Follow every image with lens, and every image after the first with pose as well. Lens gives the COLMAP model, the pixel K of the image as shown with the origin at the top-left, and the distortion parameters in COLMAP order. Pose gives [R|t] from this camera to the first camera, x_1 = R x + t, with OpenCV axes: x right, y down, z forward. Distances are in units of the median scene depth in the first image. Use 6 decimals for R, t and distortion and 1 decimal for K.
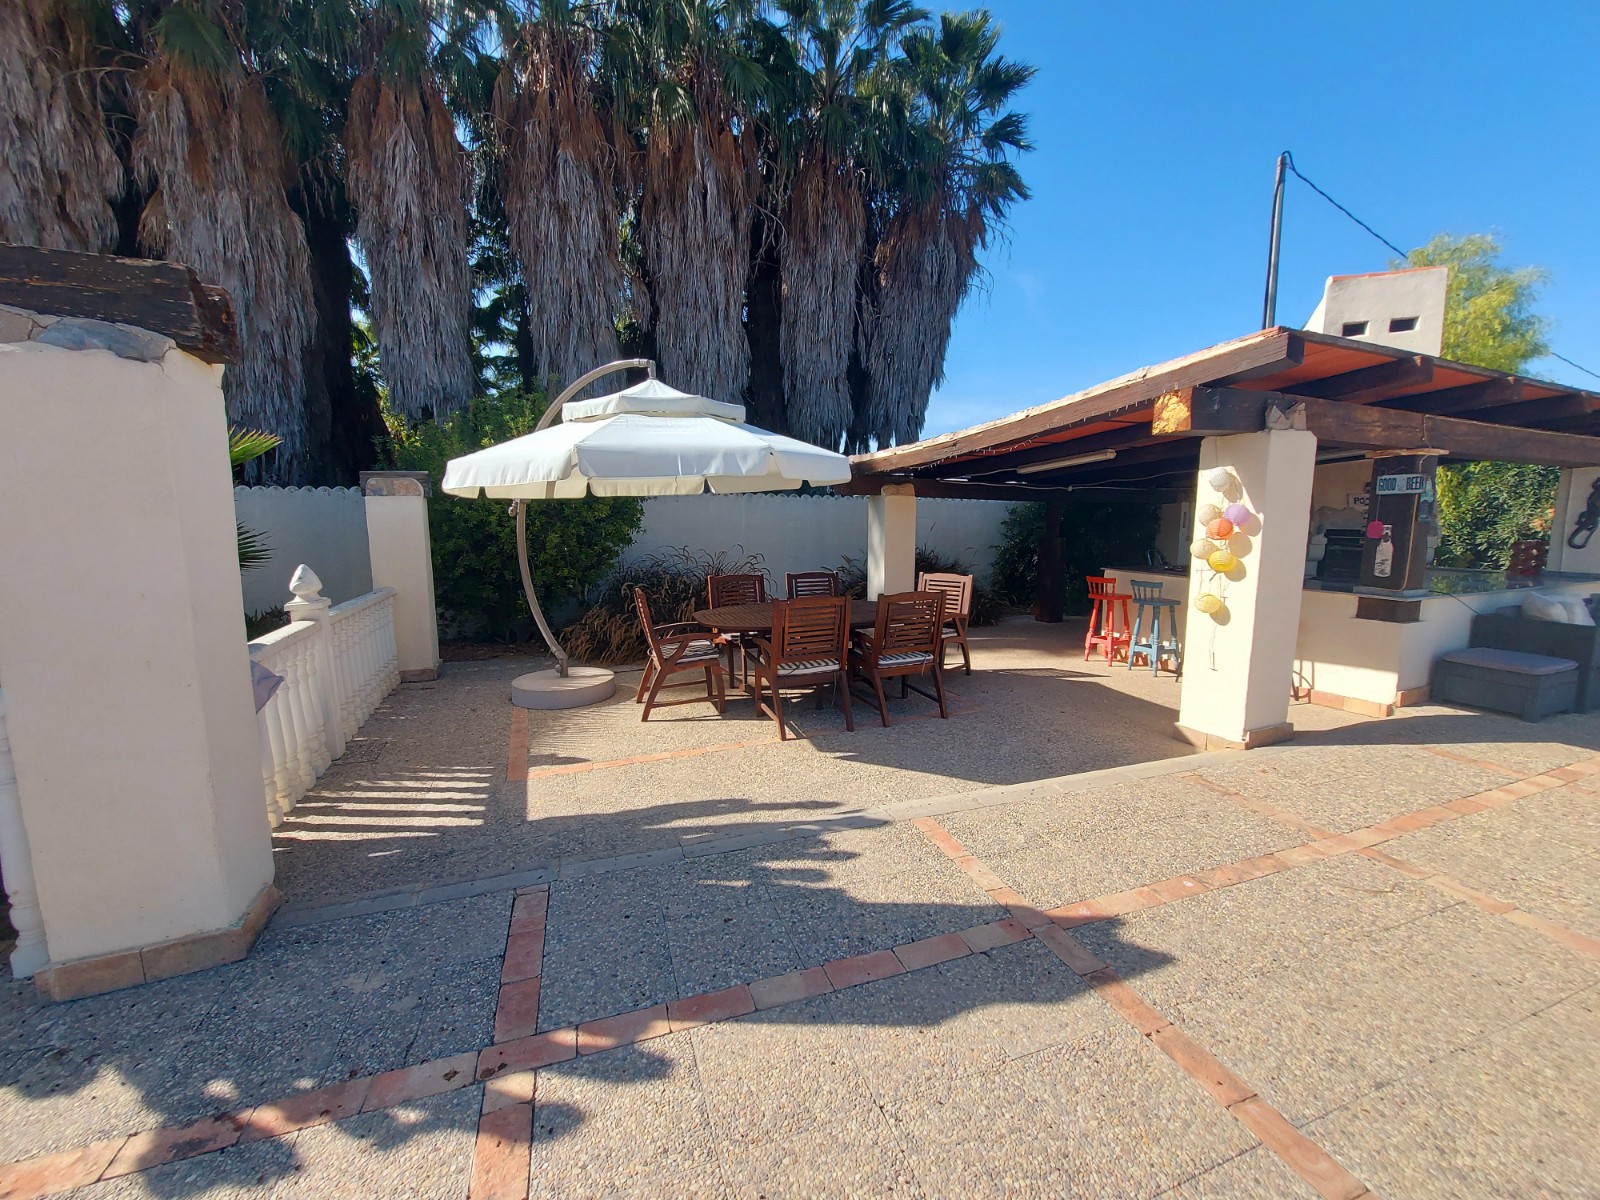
lens RADIAL K [[630.9, 0, 819.2], [0, 630.9, 594.1], [0, 0, 1]] dist [-0.019733, 0.000152]
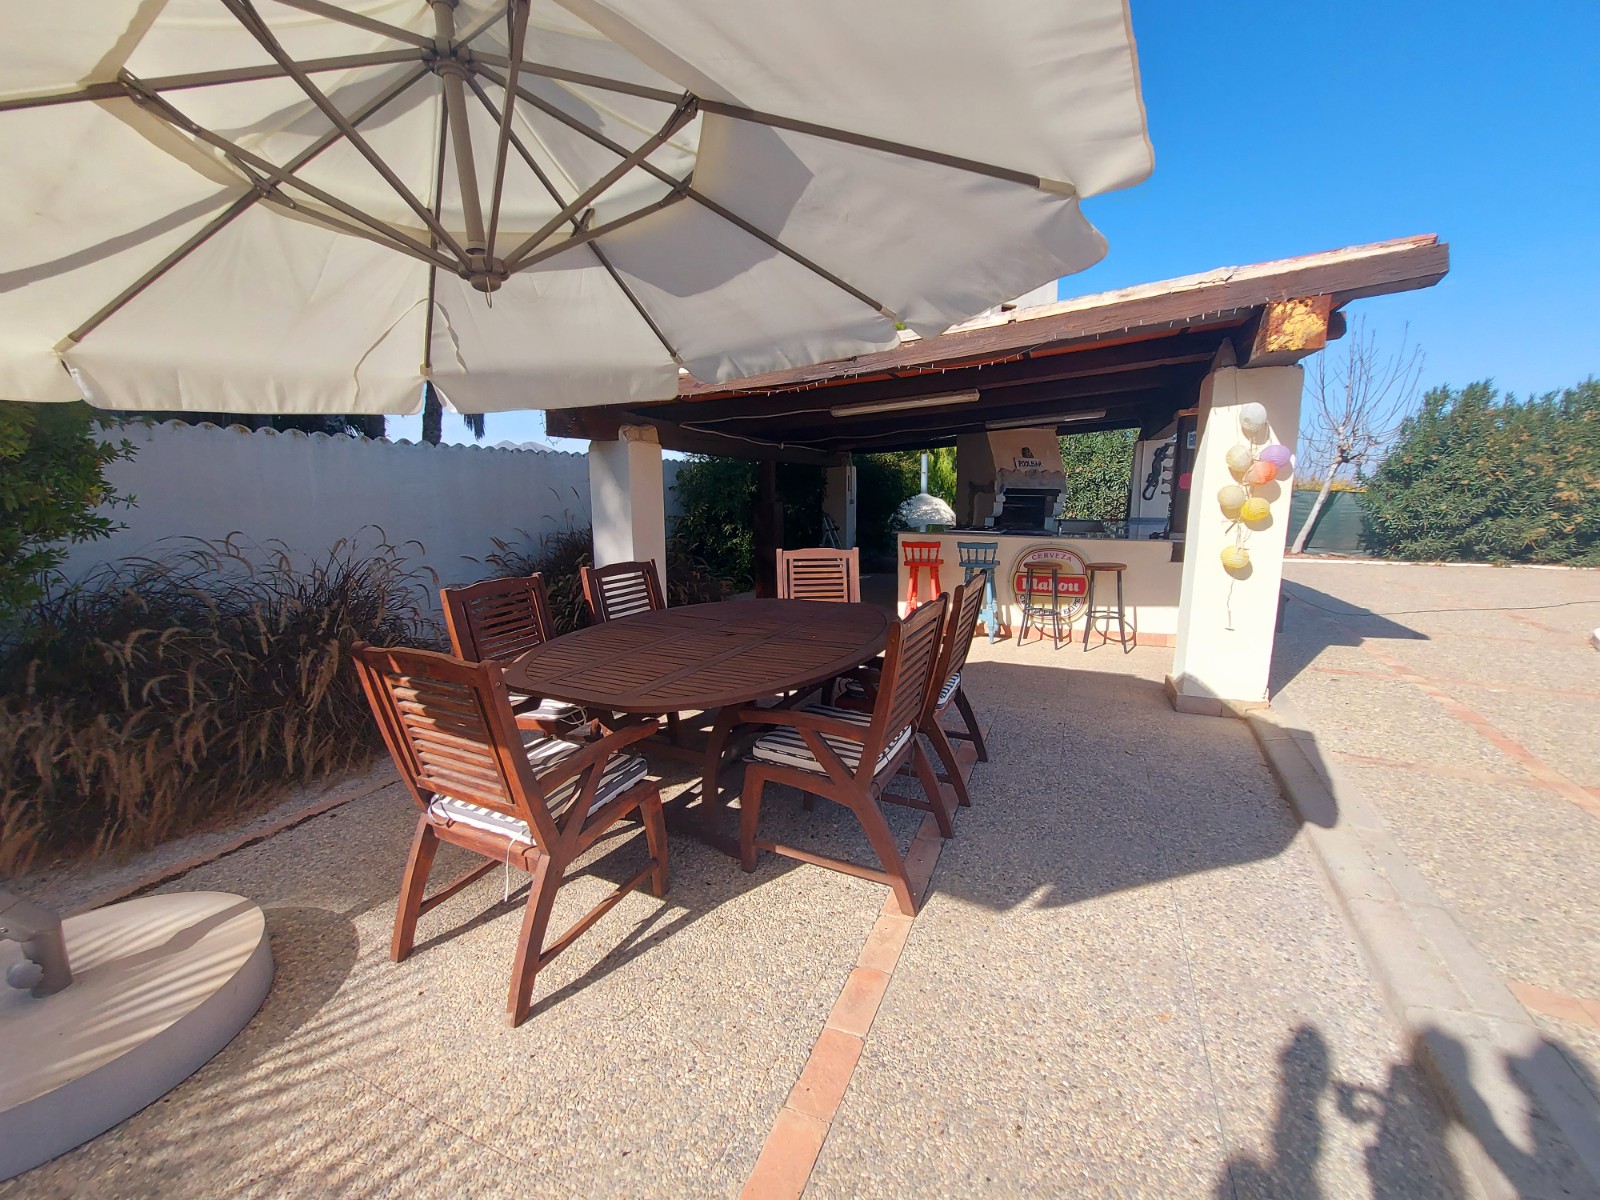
lens RADIAL K [[627.6, 0, 819.7], [0, 627.6, 597.9], [0, 0, 1]] dist [-0.018953, 0.000341]
pose [[0.727013, -0.118631, 0.676298, -0.353320], [0.088811, 0.992934, 0.078703, -0.042425], [-0.680856, 0.002845, 0.732412, 0.624932]]
